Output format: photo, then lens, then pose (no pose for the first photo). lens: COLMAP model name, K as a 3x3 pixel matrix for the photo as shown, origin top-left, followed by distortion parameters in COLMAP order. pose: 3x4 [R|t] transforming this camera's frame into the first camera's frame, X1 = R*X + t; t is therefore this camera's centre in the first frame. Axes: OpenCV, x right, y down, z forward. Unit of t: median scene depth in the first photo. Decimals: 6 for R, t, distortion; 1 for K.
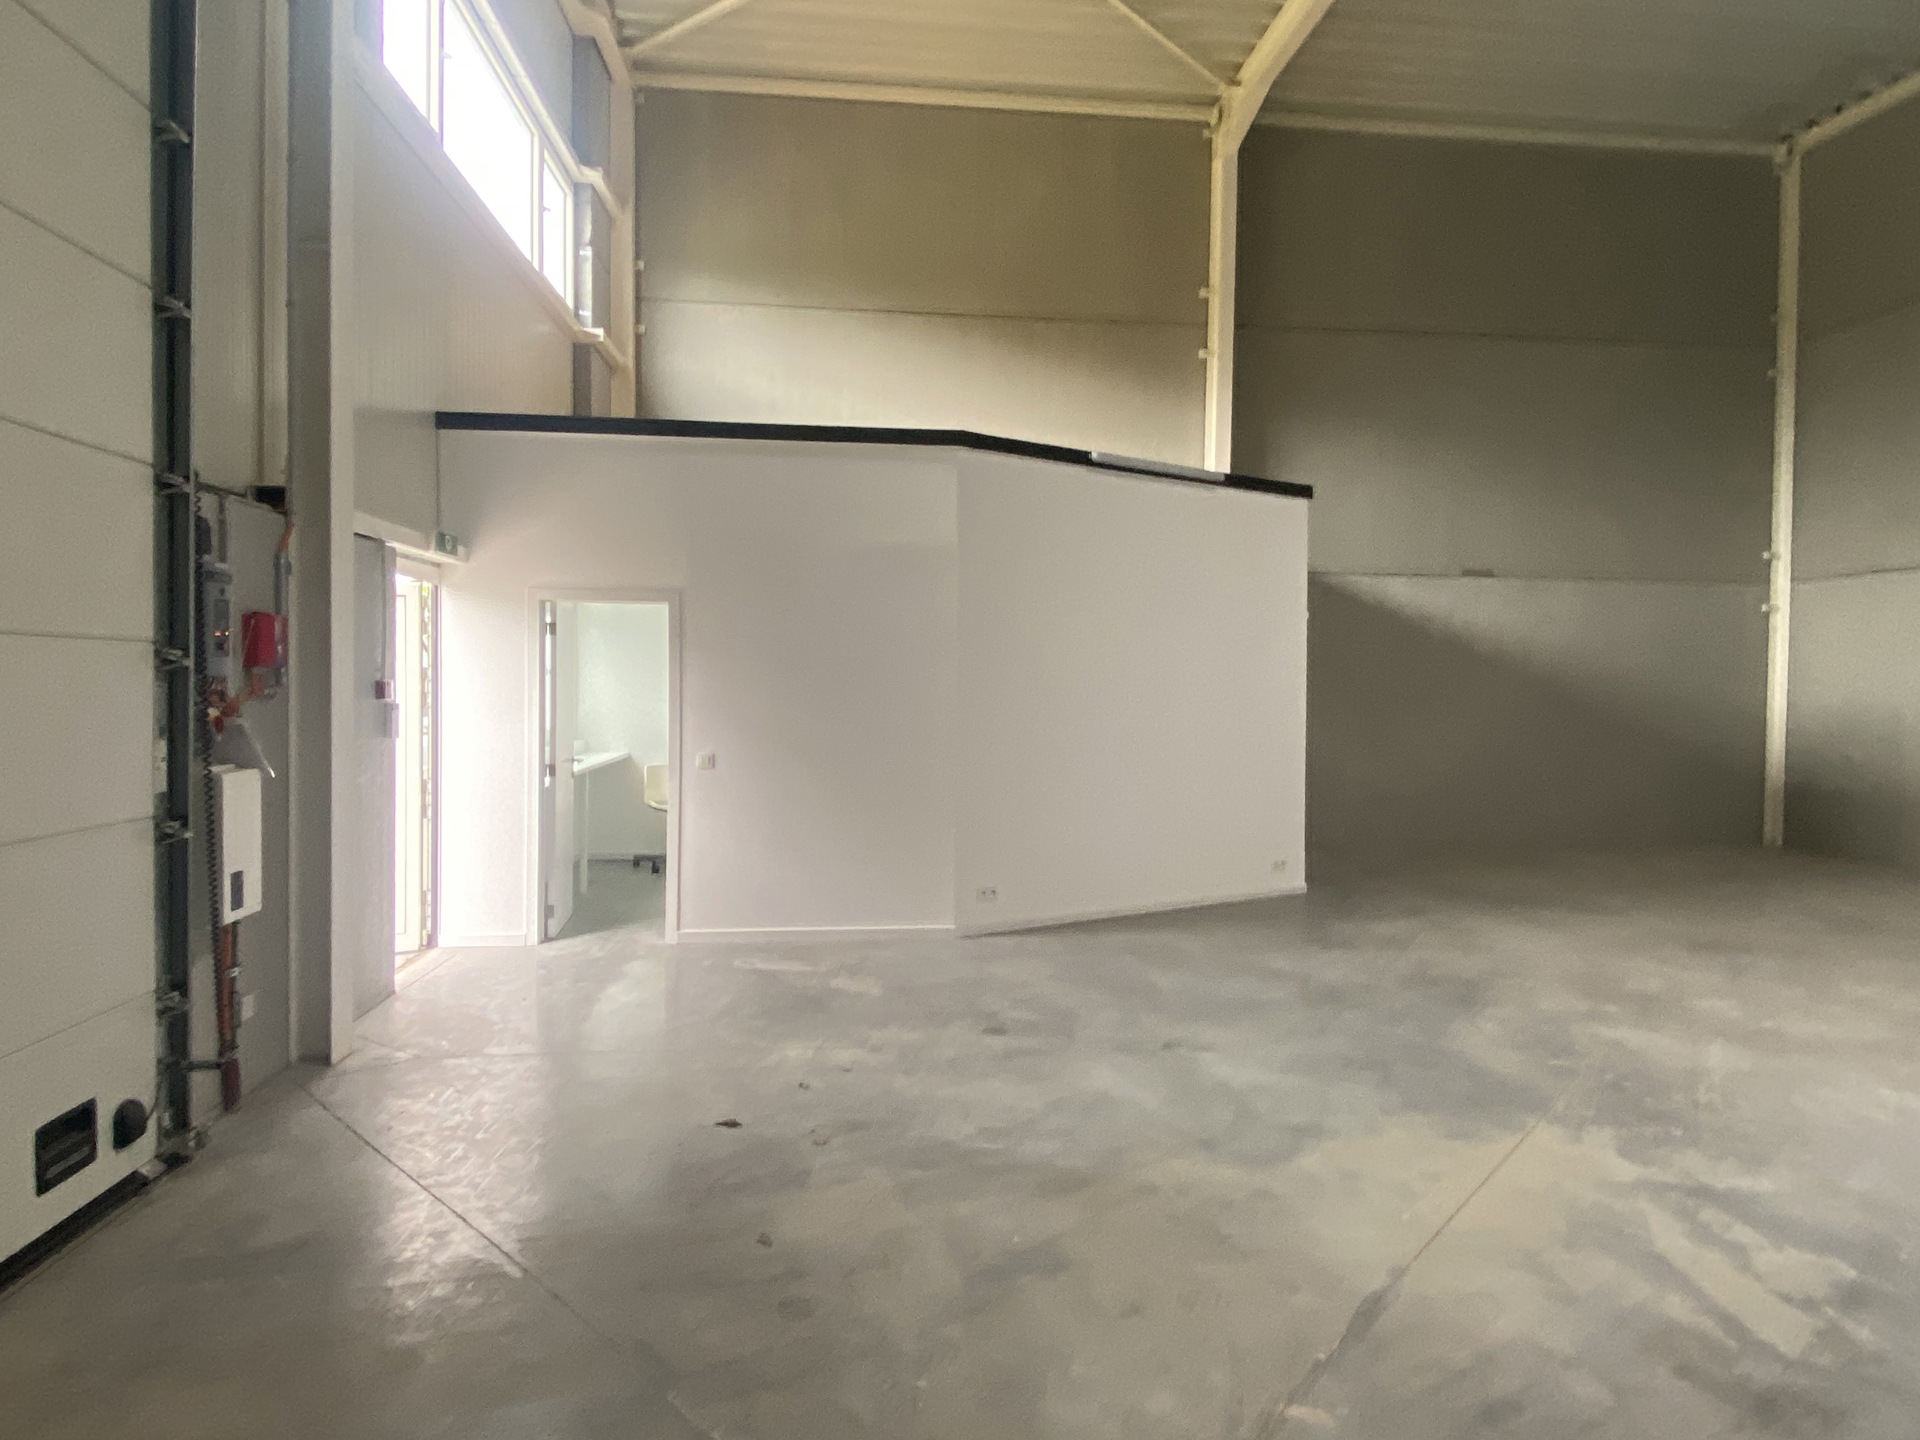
lens RADIAL K [[1081.1, 0, 958.5], [0, 1081.1, 709.4], [0, 0, 1]] dist [0.055398, -0.075281]
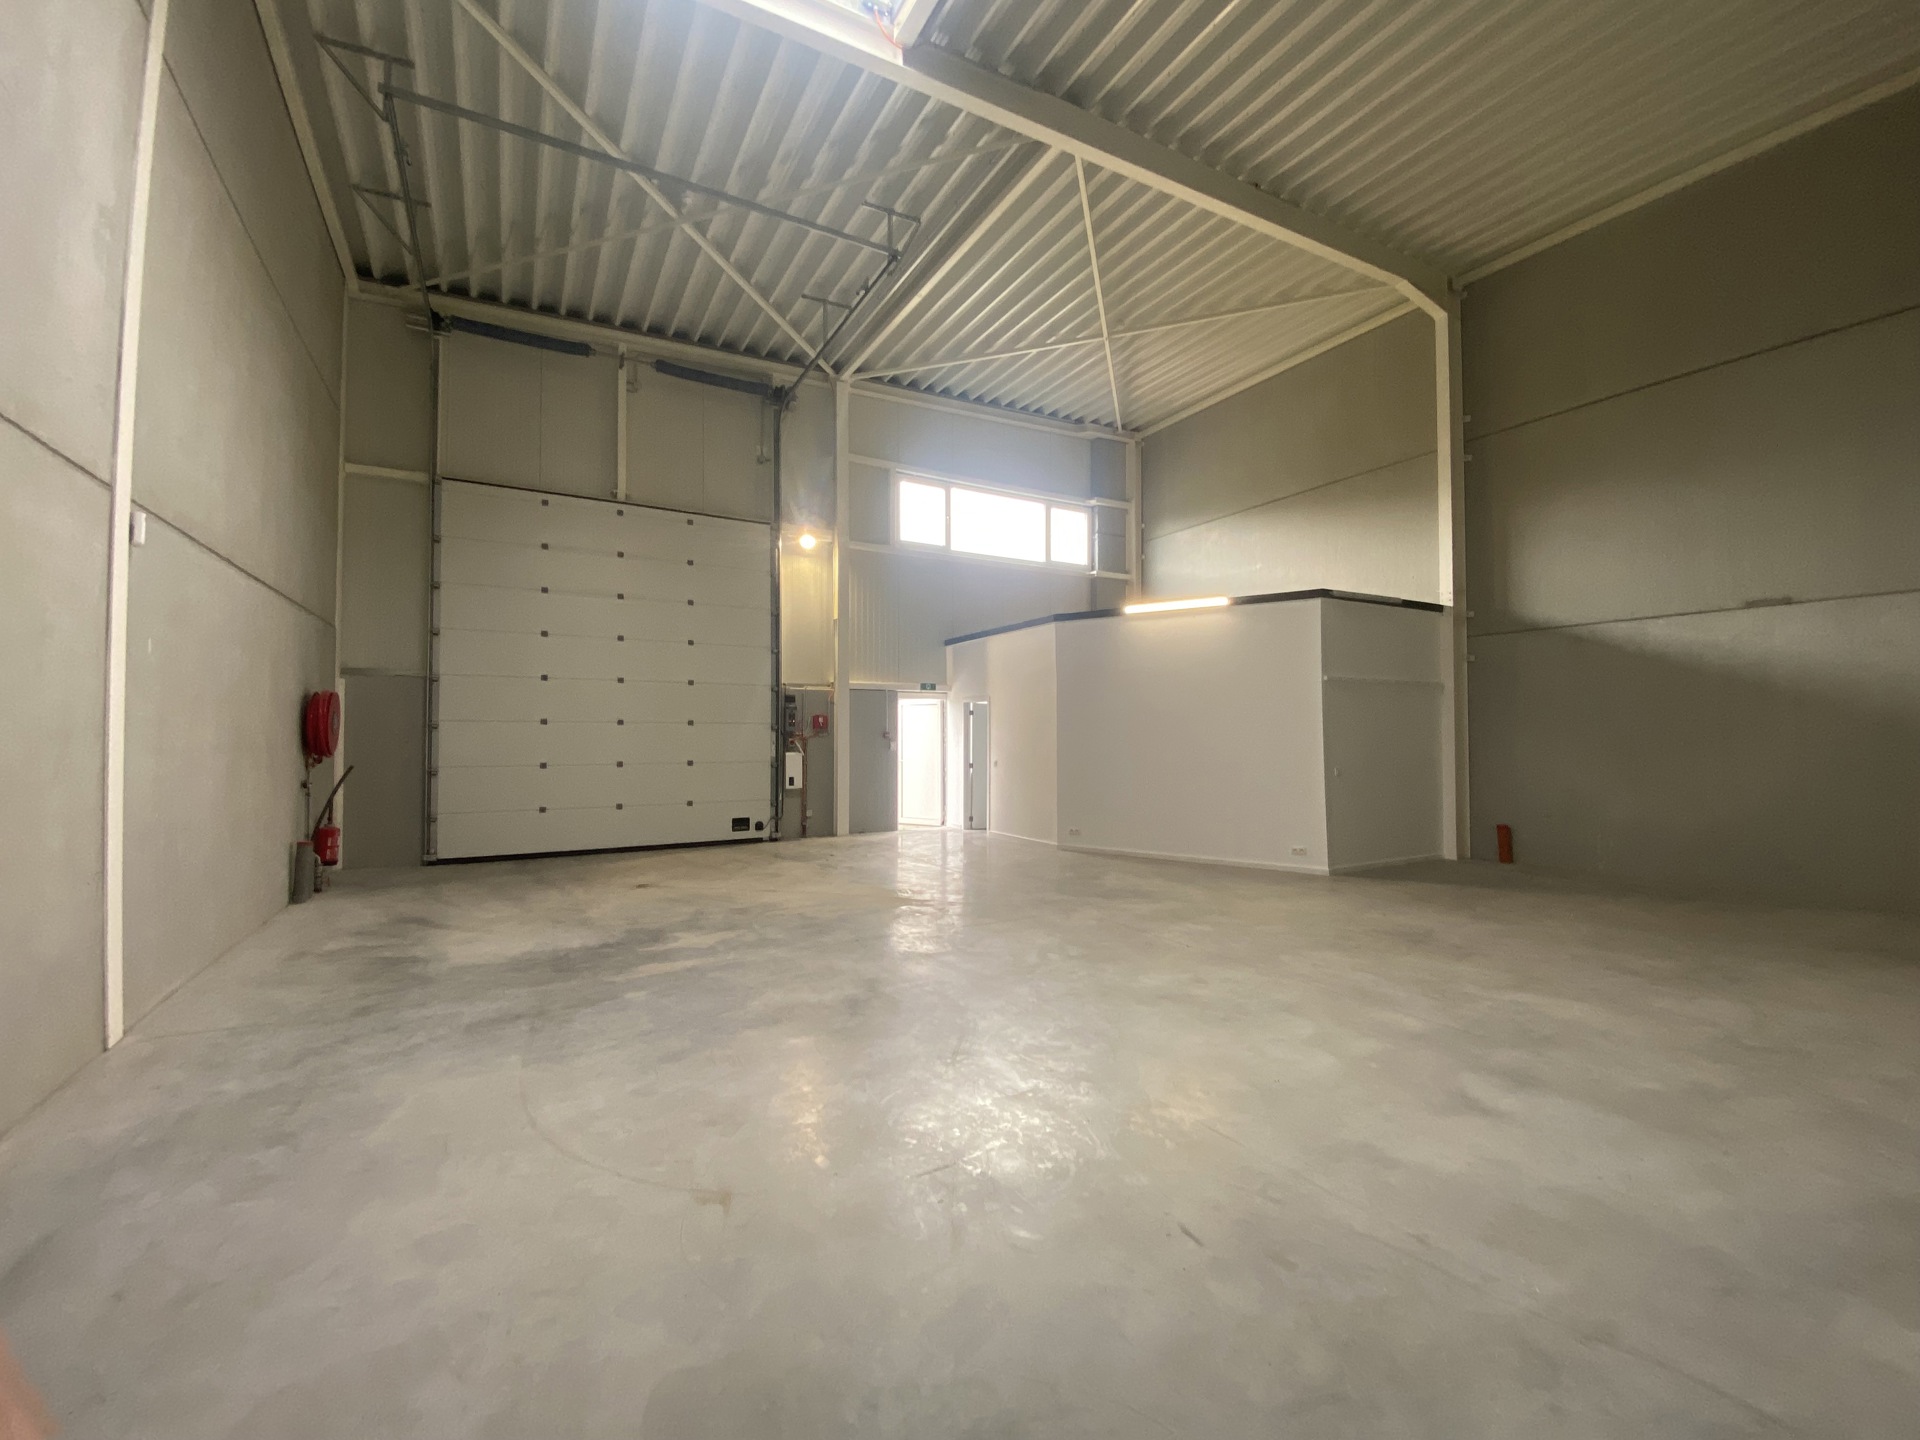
lens RADIAL K [[769.2, 0, 960.0], [0, 769.2, 720.0], [0, 0, 1]] dist [0.002706, -0.013442]
pose [[0.419321, -0.029493, -0.907359, 1.675218], [-0.016597, 0.999056, -0.040144, 0.026410], [0.907686, 0.031893, 0.418436, 0.236844]]
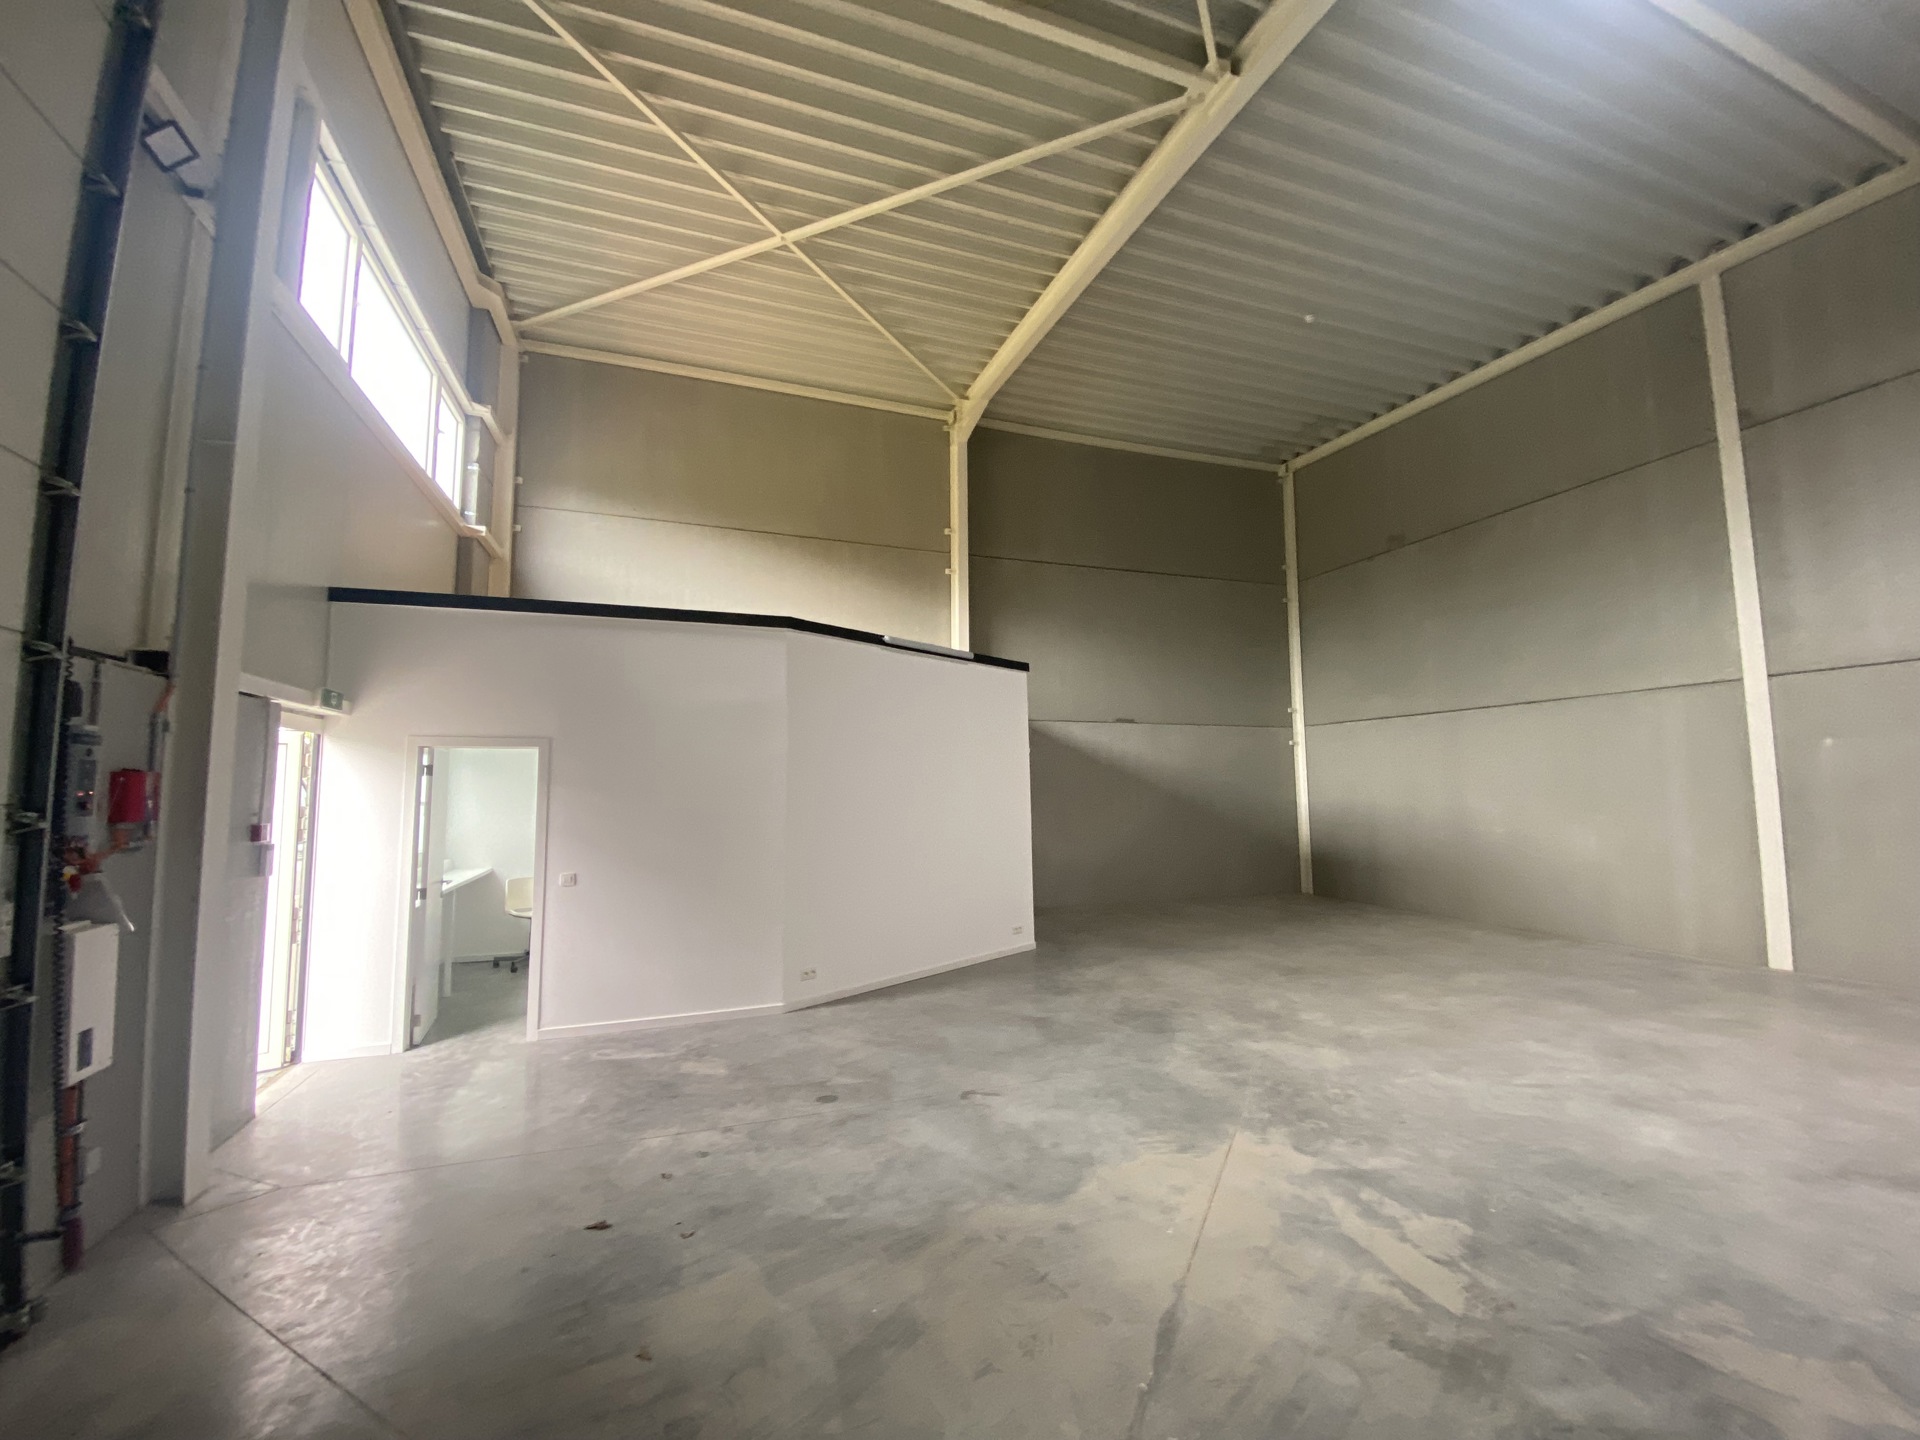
lens RADIAL K [[769.2, 0, 960.0], [0, 769.2, 720.0], [0, 0, 1]] dist [0.002706, -0.013442]
pose [[0.966933, 0.003633, 0.255006, -0.040804], [0.025935, 0.993314, -0.112492, -0.025852], [-0.253710, 0.115386, 0.960374, 0.070208]]
